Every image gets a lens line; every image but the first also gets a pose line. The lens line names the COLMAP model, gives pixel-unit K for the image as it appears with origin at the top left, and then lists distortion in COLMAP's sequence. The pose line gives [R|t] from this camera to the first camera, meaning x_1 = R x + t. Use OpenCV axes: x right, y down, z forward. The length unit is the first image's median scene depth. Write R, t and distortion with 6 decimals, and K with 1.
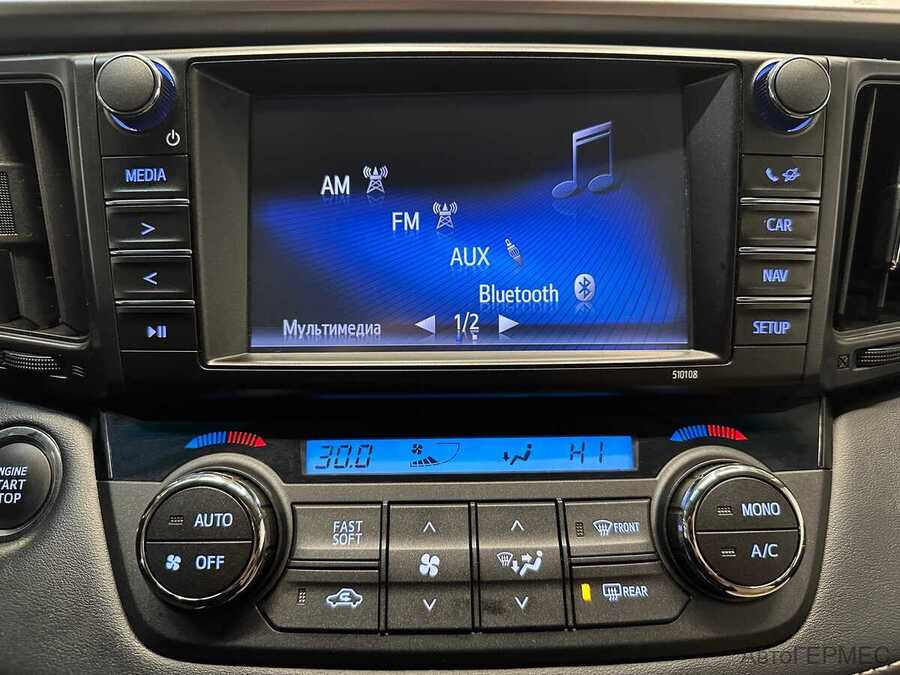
lens RADIAL K [[614.9, 0, 451.2], [0, 614.9, 341.4], [0, 0, 1]] dist [-0.006888, -0.005021]
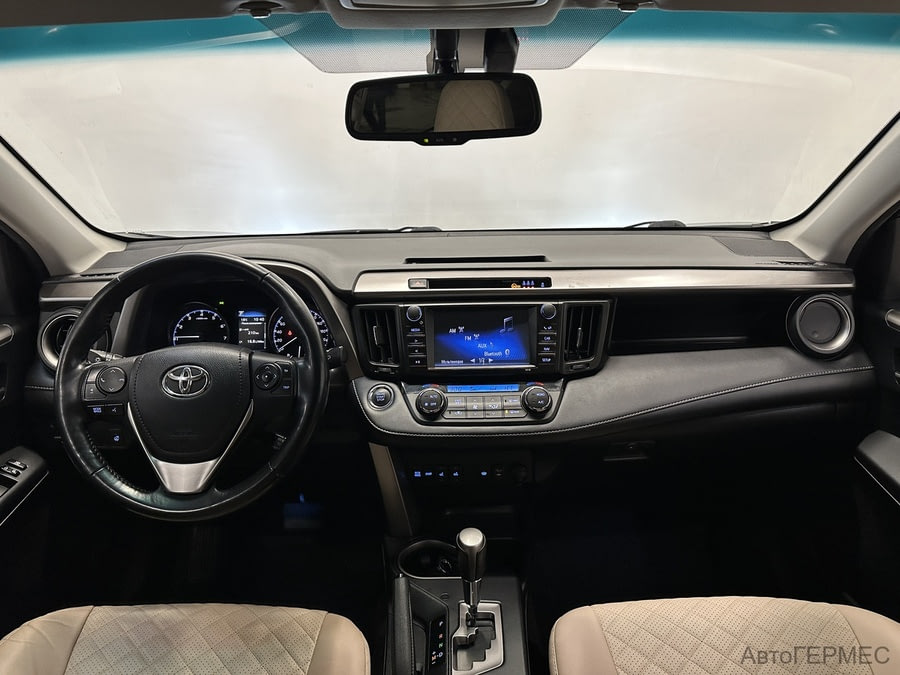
lens RADIAL K [[614.9, 0, 453.1], [0, 614.9, 335.4], [0, 0, 1]] dist [-0.006888, -0.005021]
pose [[0.999766, -0.011943, -0.018048, -0.110190], [0.008943, 0.987401, -0.157983, 0.541108], [0.019707, 0.157785, 0.987277, -3.773200]]
